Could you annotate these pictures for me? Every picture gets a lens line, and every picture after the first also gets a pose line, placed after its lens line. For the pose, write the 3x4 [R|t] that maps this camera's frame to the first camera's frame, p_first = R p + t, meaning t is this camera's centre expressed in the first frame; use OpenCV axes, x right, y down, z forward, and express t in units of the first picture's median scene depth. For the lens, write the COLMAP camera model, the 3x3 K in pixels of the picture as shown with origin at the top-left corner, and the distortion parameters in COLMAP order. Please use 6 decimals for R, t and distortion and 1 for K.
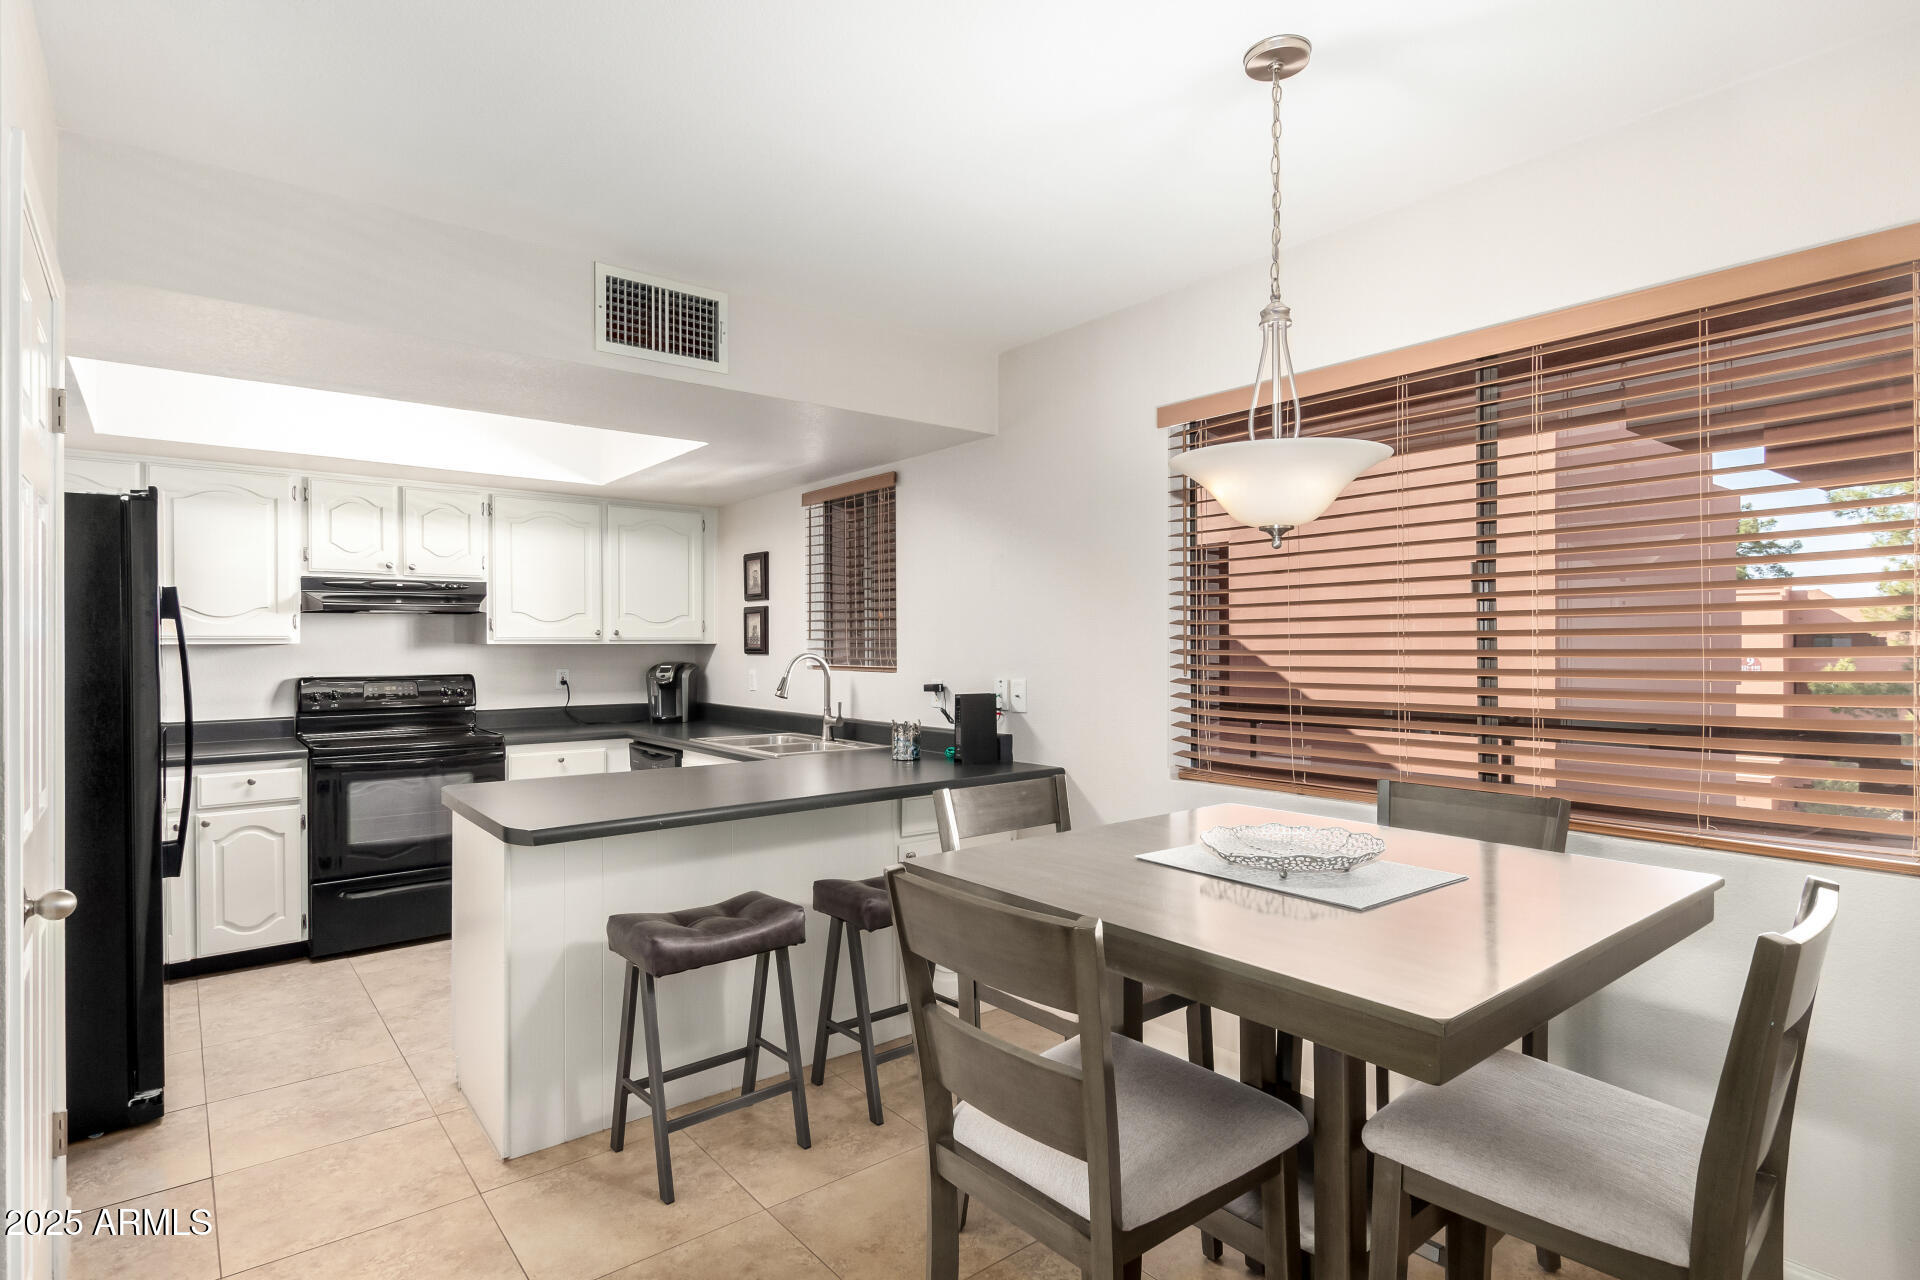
lens RADIAL K [[981.1, 0, 959.0], [0, 981.1, 638.6], [0, 0, 1]] dist [-0.004457, 0.000071]
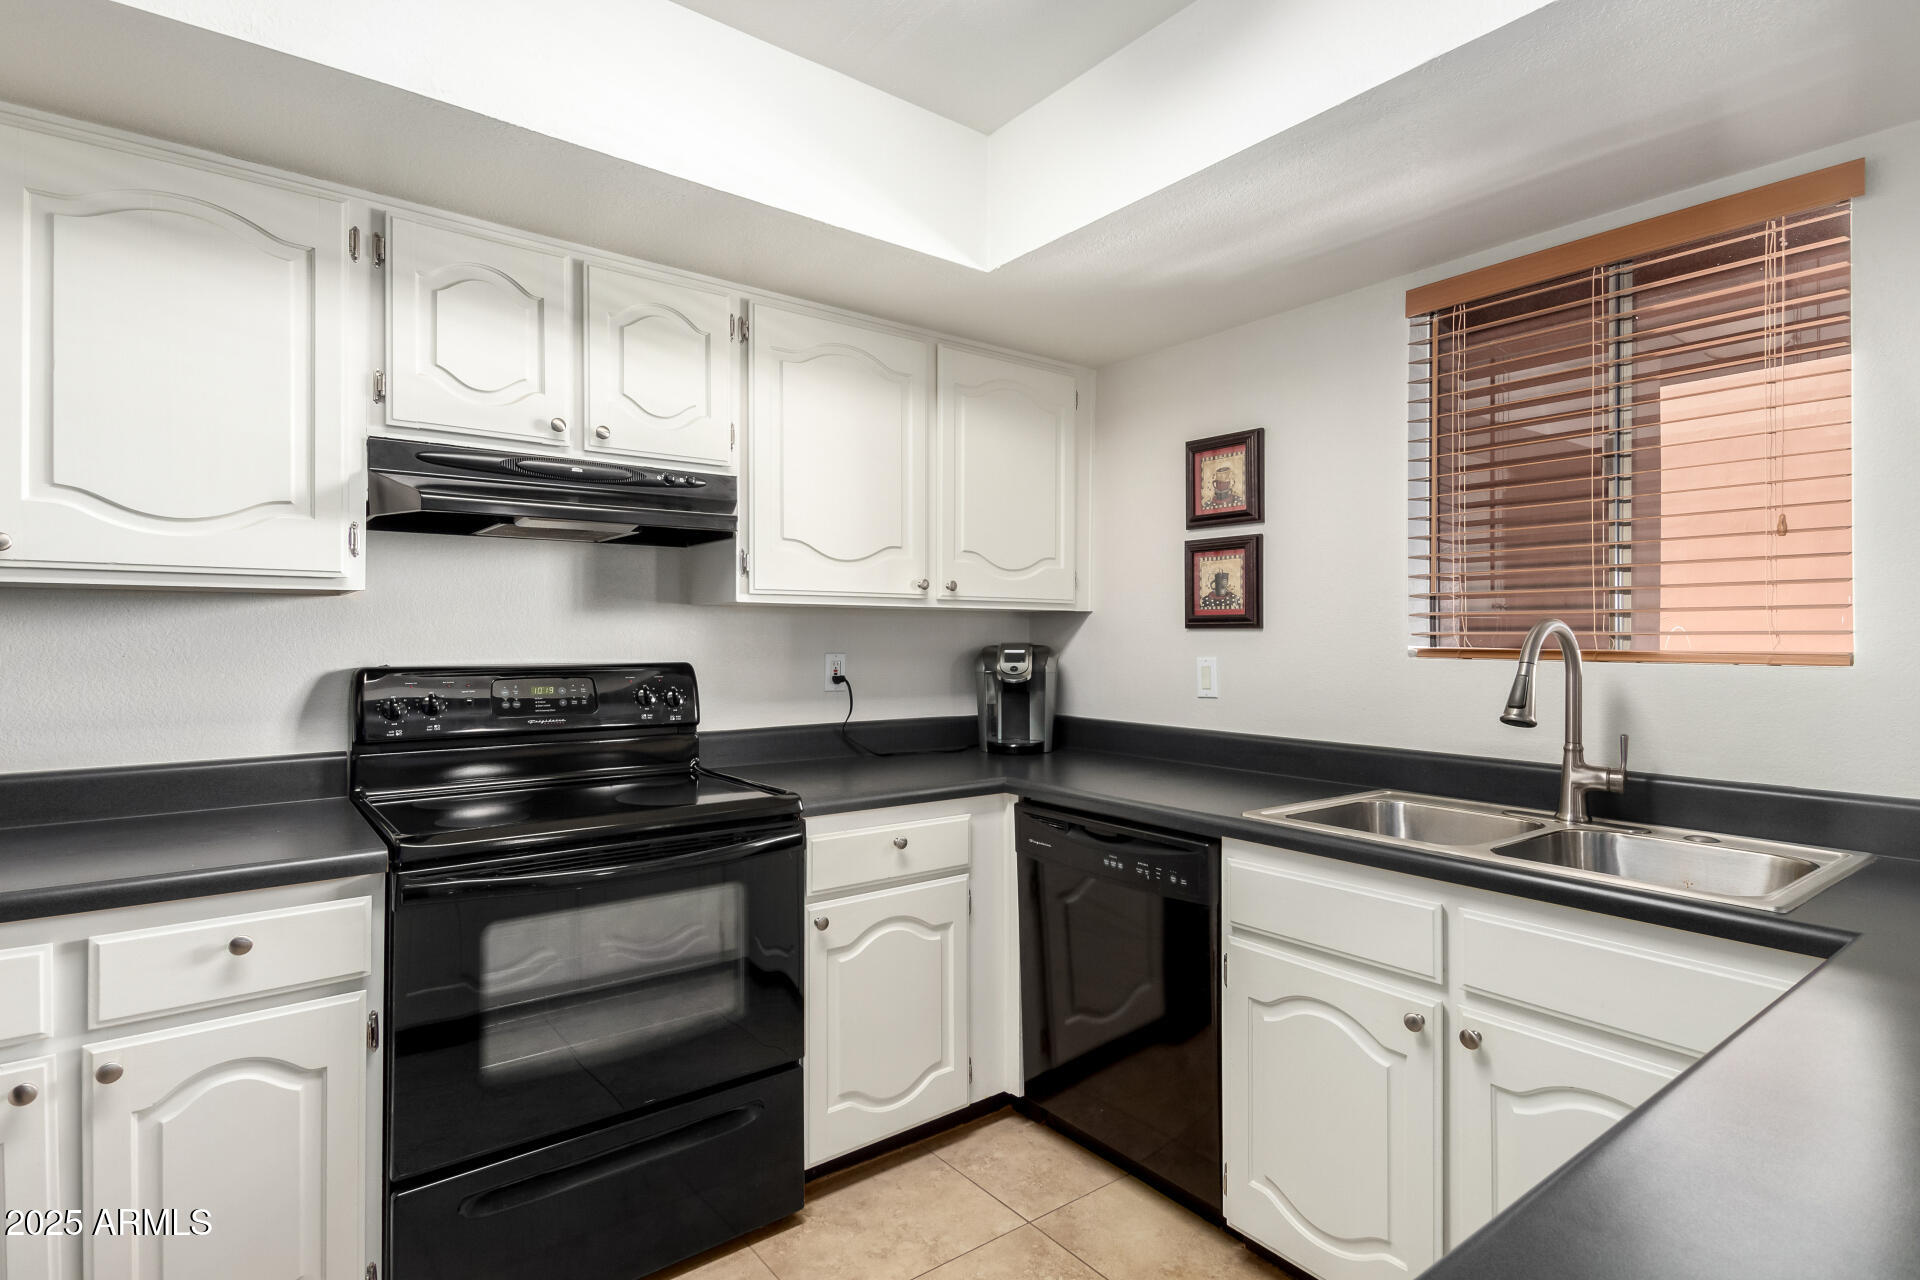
lens RADIAL K [[956.5, 0, 959.8], [0, 956.5, 628.8], [0, 0, 1]] dist [0.009105, -0.002239]
pose [[0.999855, 0.007126, -0.015470, -0.376576], [-0.007153, 0.999973, -0.001703, 0.019764], [0.015458, 0.001813, 0.999879, 0.541131]]
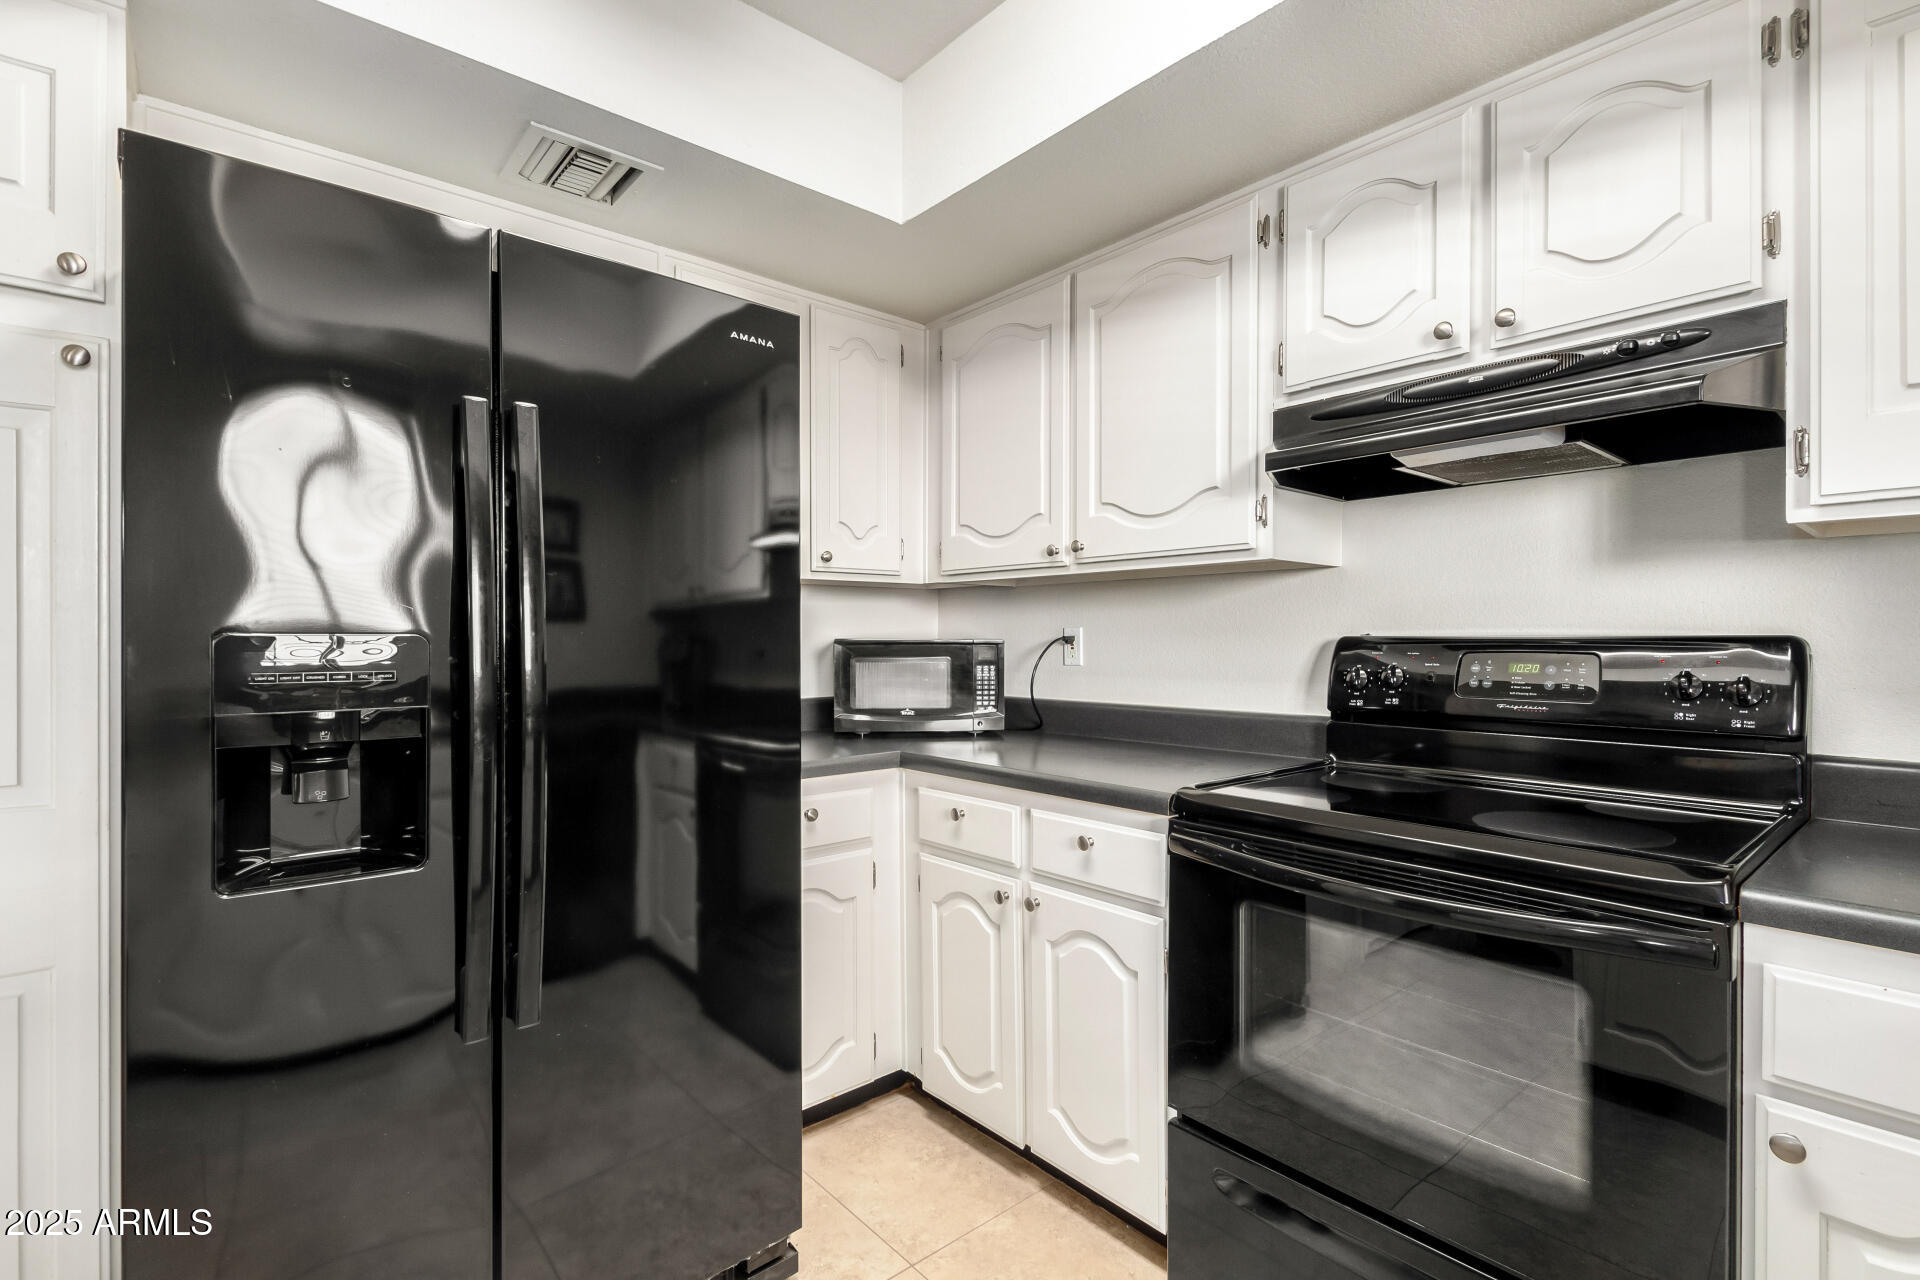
lens RADIAL K [[889.4, 0, 958.8], [0, 889.4, 641.7], [0, 0, 1]] dist [0.004471, -0.000055]
pose [[0.034521, 0.007665, -0.999375, -0.247184], [0.002220, 0.999968, 0.007746, 0.037770], [0.999402, -0.002486, 0.034503, 0.788472]]
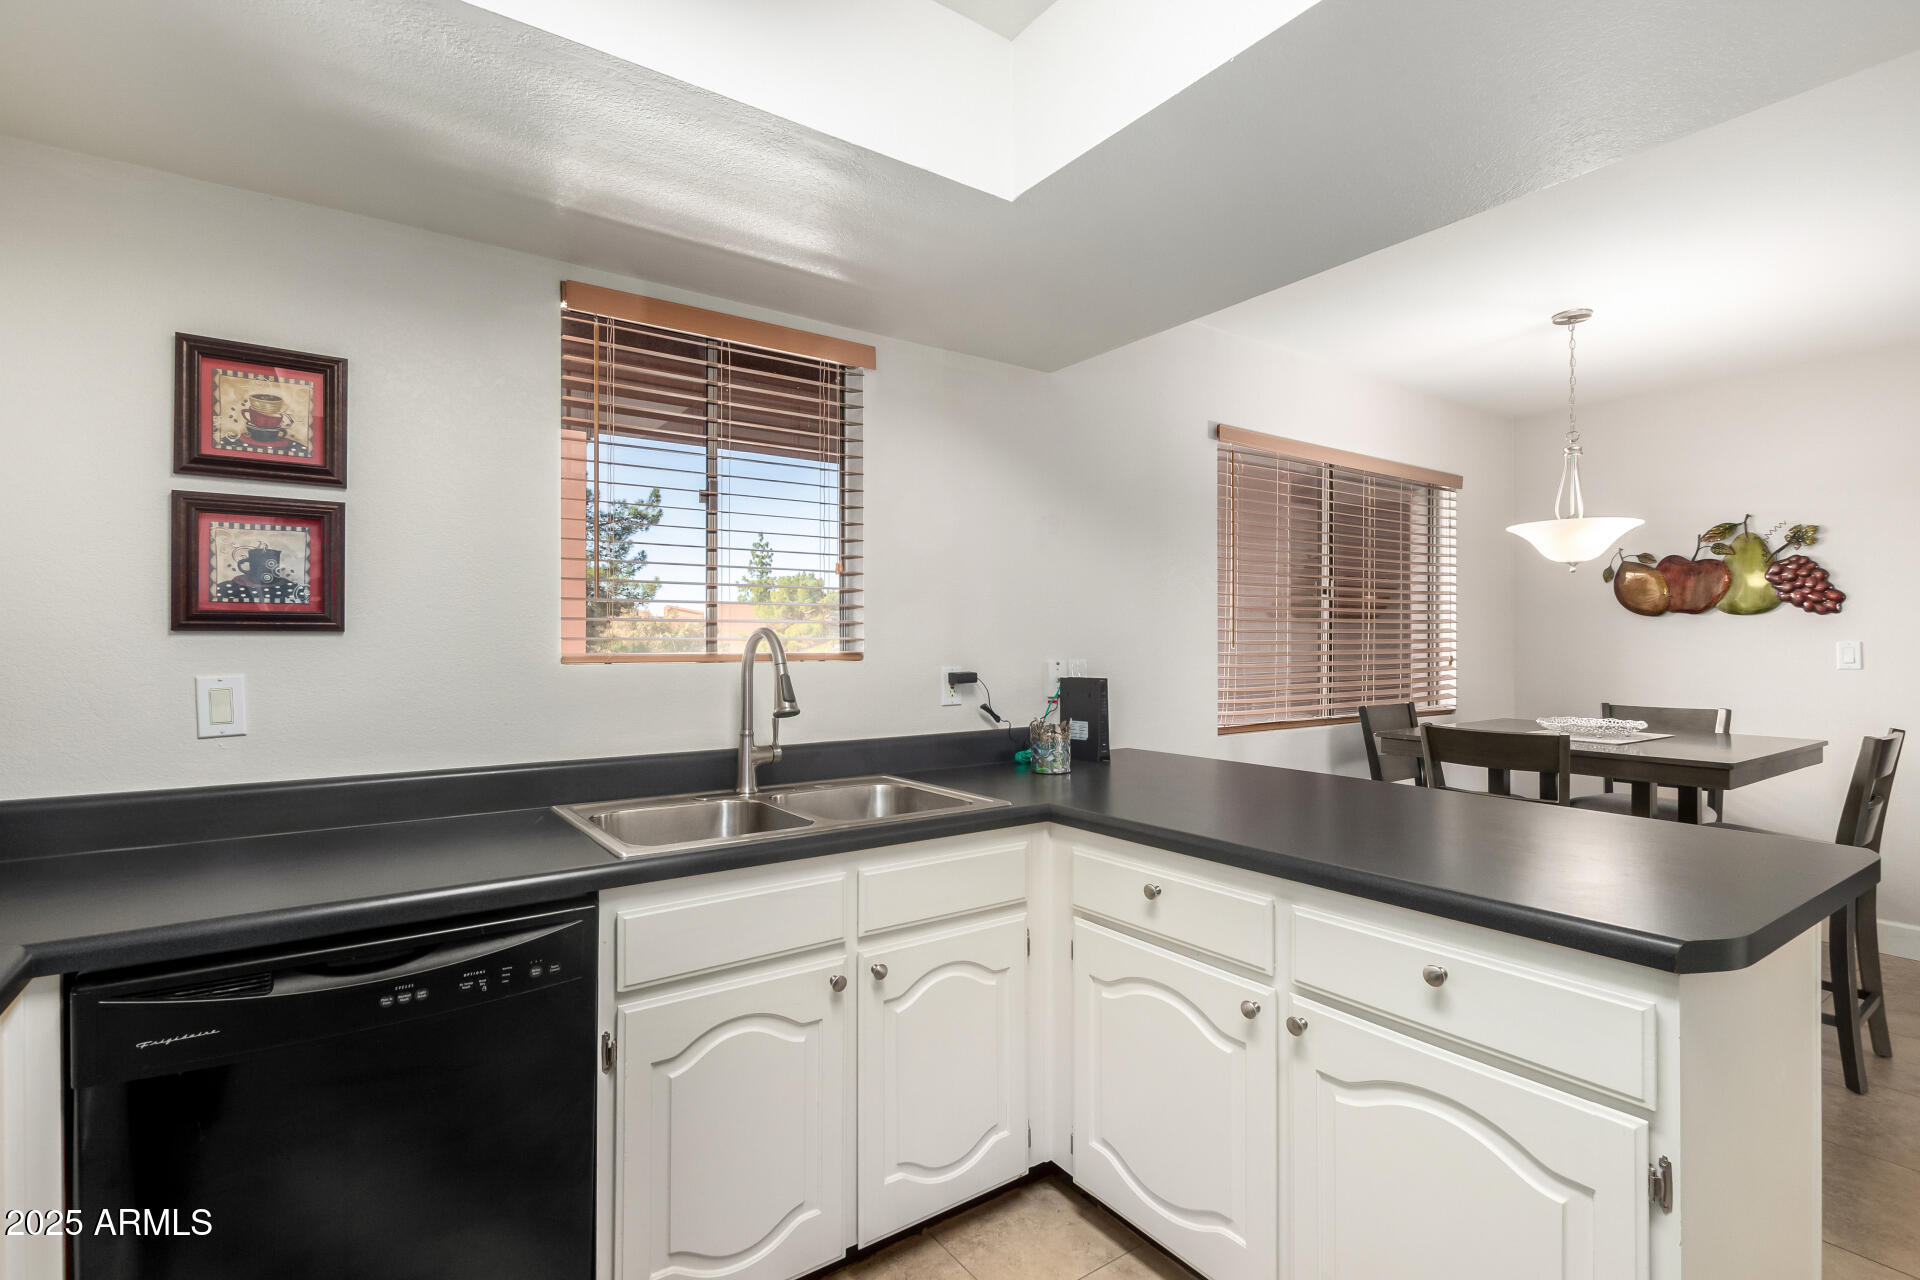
lens RADIAL K [[889.4, 0, 960.6], [0, 889.4, 629.3], [0, 0, 1]] dist [0.004471, -0.000055]
pose [[0.060499, 0.018989, 0.997988, -0.569874], [-0.003887, 0.999816, -0.018788, 0.022495], [-0.998161, -0.002743, 0.060562, 0.808263]]
